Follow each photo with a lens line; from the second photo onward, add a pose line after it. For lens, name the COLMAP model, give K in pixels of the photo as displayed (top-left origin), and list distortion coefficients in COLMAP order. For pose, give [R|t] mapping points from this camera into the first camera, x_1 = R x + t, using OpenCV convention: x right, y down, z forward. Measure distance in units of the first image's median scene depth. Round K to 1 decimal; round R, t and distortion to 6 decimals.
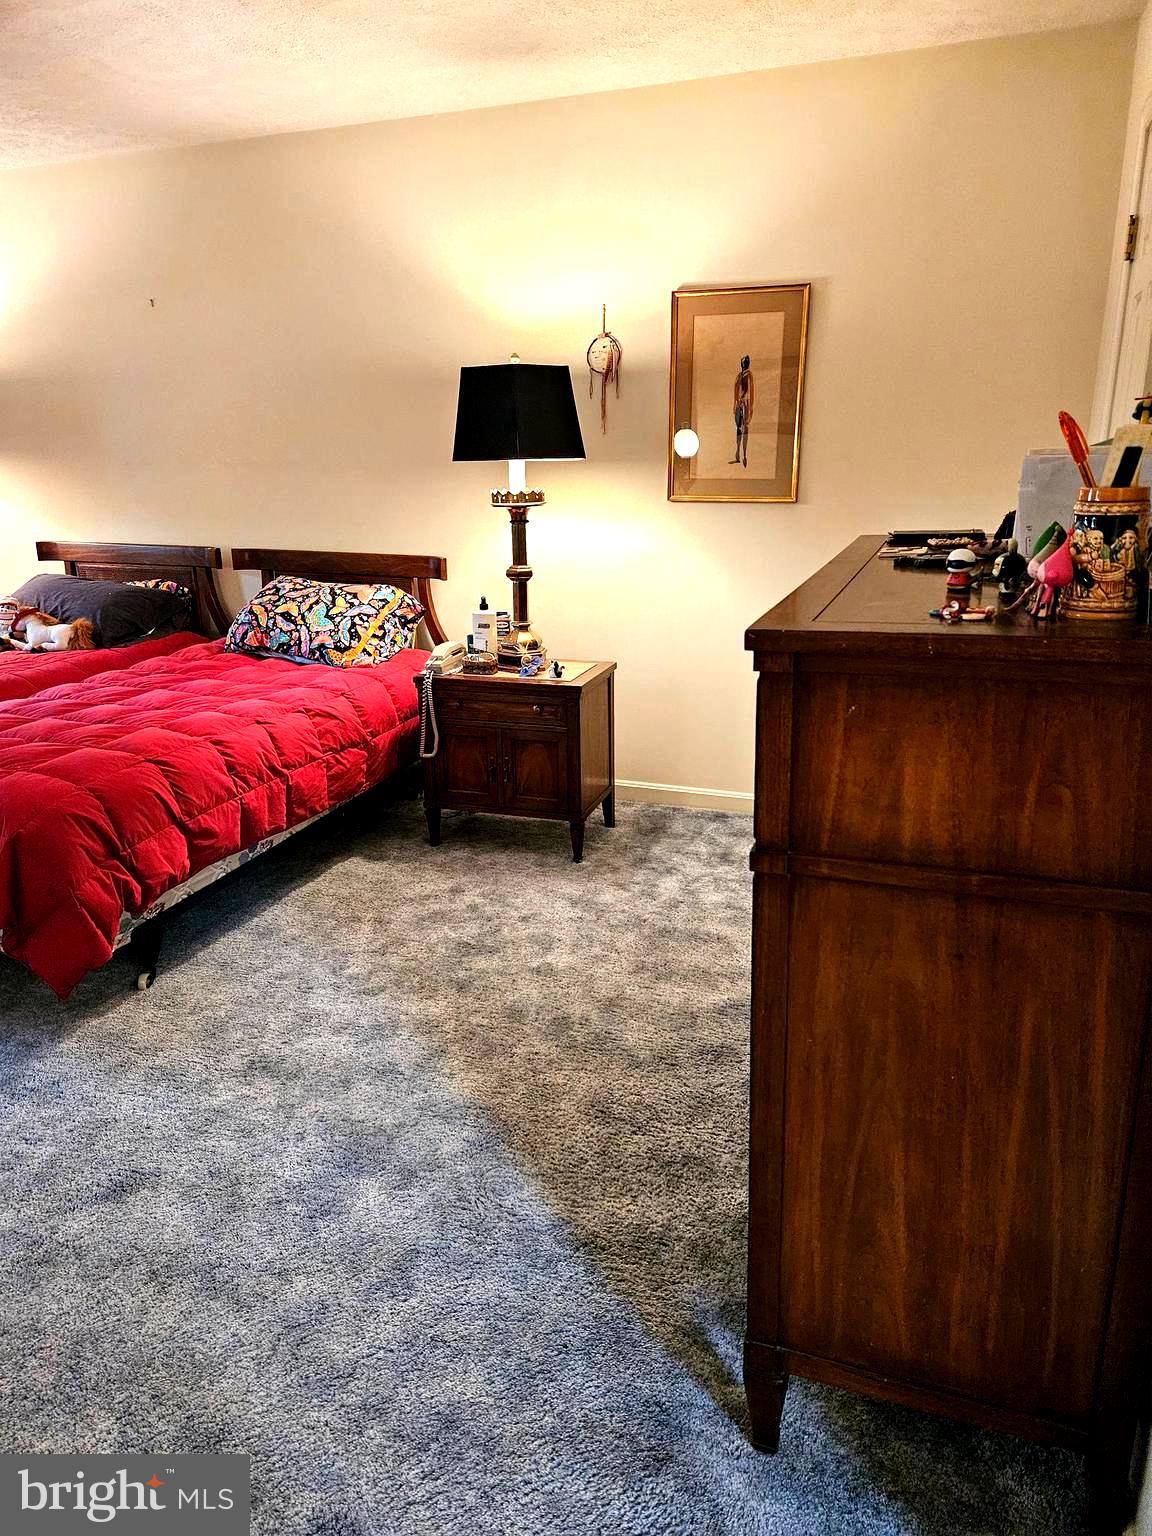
lens RADIAL K [[1018.7, 0, 584.8], [0, 1018.7, 759.1], [0, 0, 1]] dist [0.084732, -0.073754]
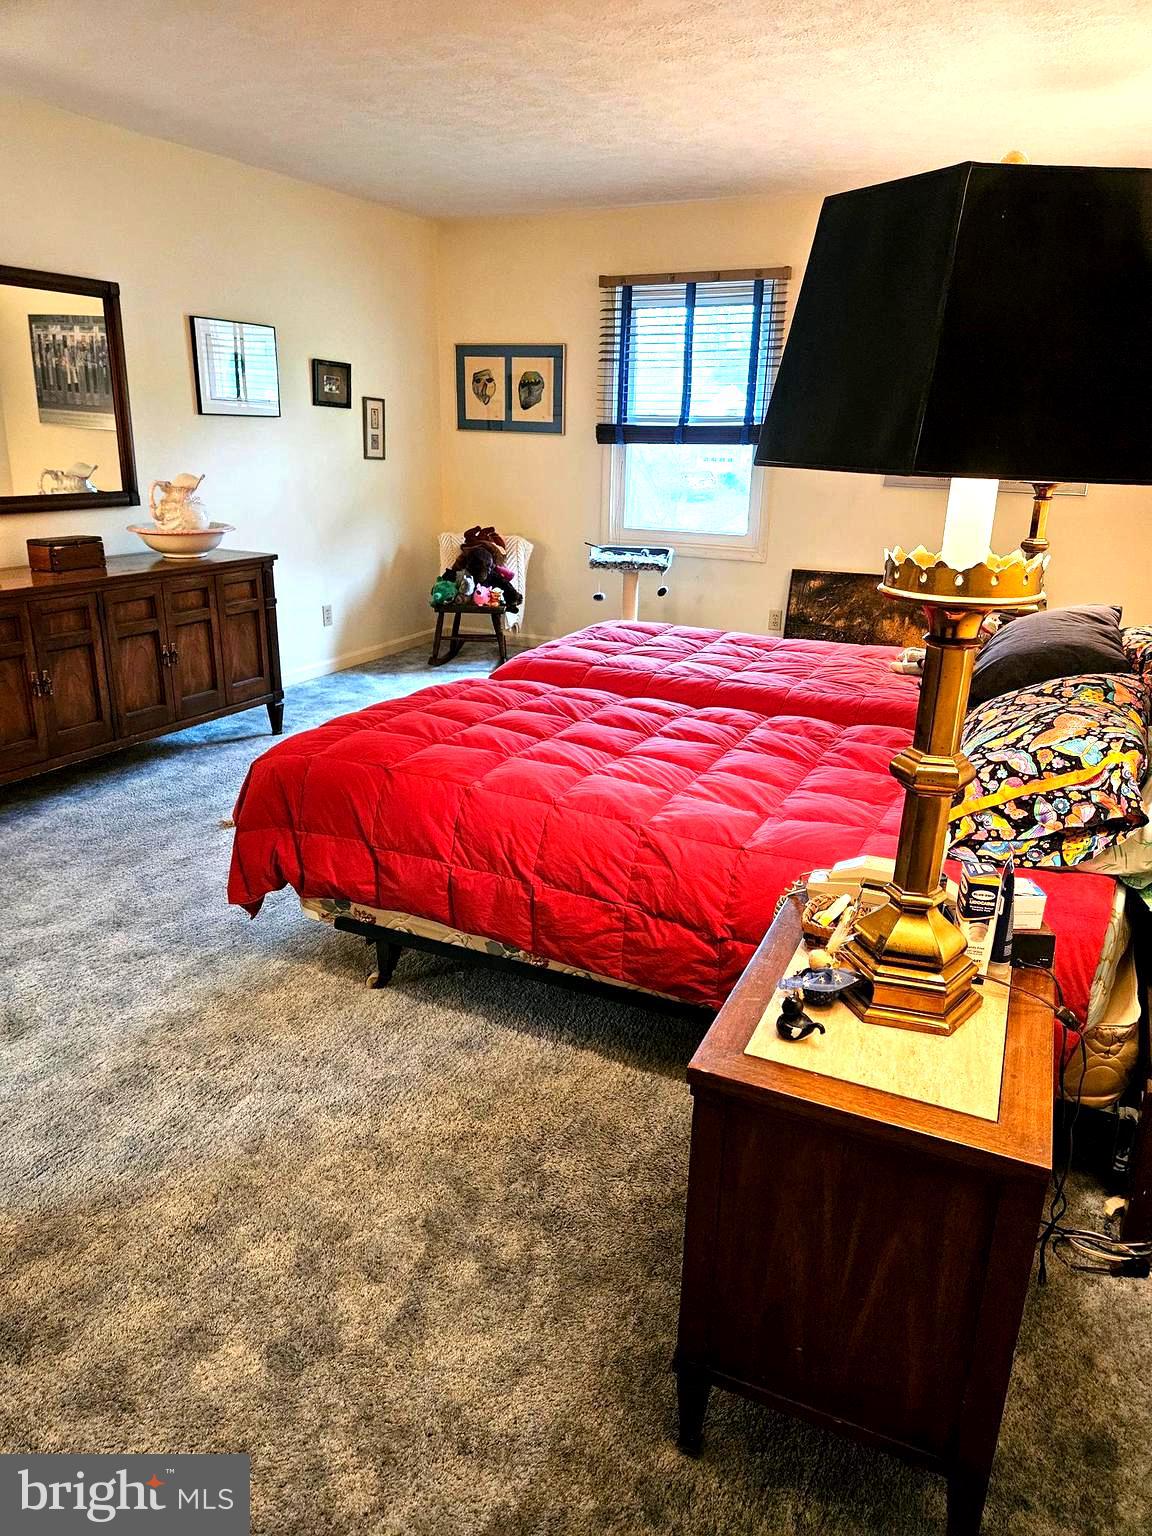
lens RADIAL K [[1018.7, 0, 585.3], [0, 1018.7, 768.9], [0, 0, 1]] dist [0.084732, -0.073754]
pose [[-0.099390, 0.328418, -0.939289, 0.415935], [-0.311392, 0.886284, 0.342834, -0.374427], [0.945070, 0.326561, 0.014179, 1.205282]]
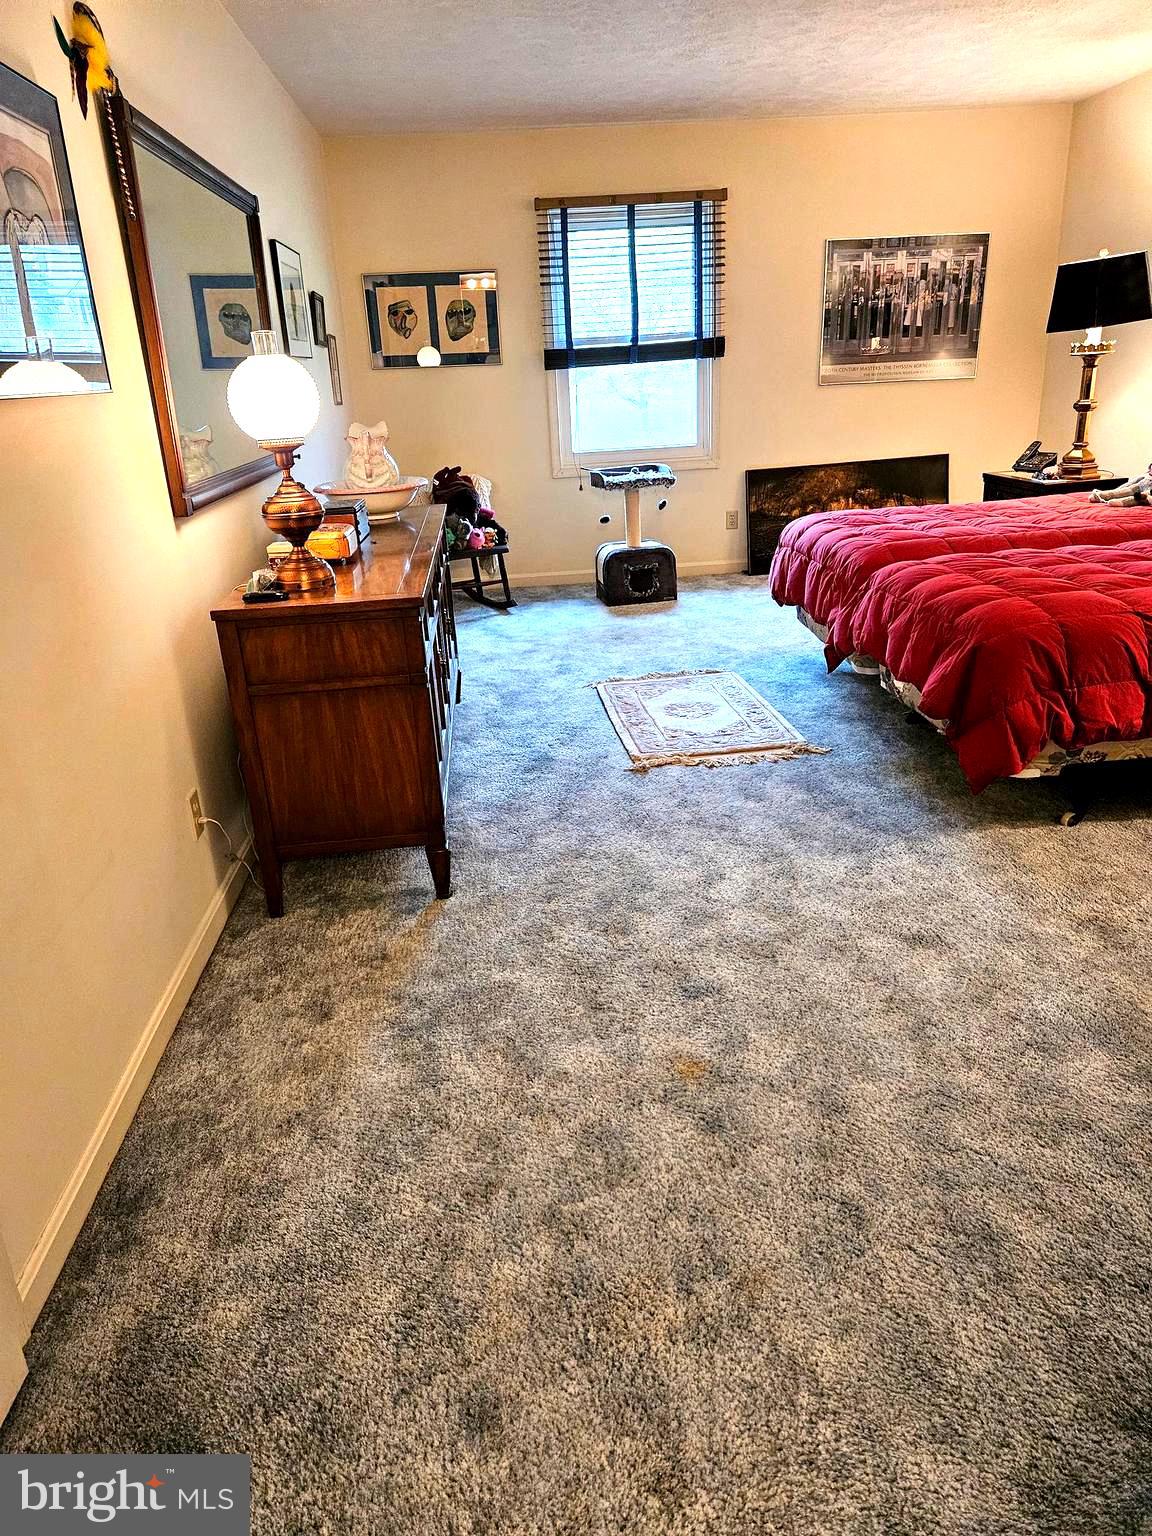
lens RADIAL K [[1018.7, 0, 578.2], [0, 1018.7, 749.7], [0, 0, 1]] dist [0.084732, -0.073754]
pose [[0.426237, 0.311383, -0.849331, 0.257747], [-0.223668, 0.946015, 0.234582, 0.012699], [0.876524, 0.089981, 0.472873, 0.060185]]
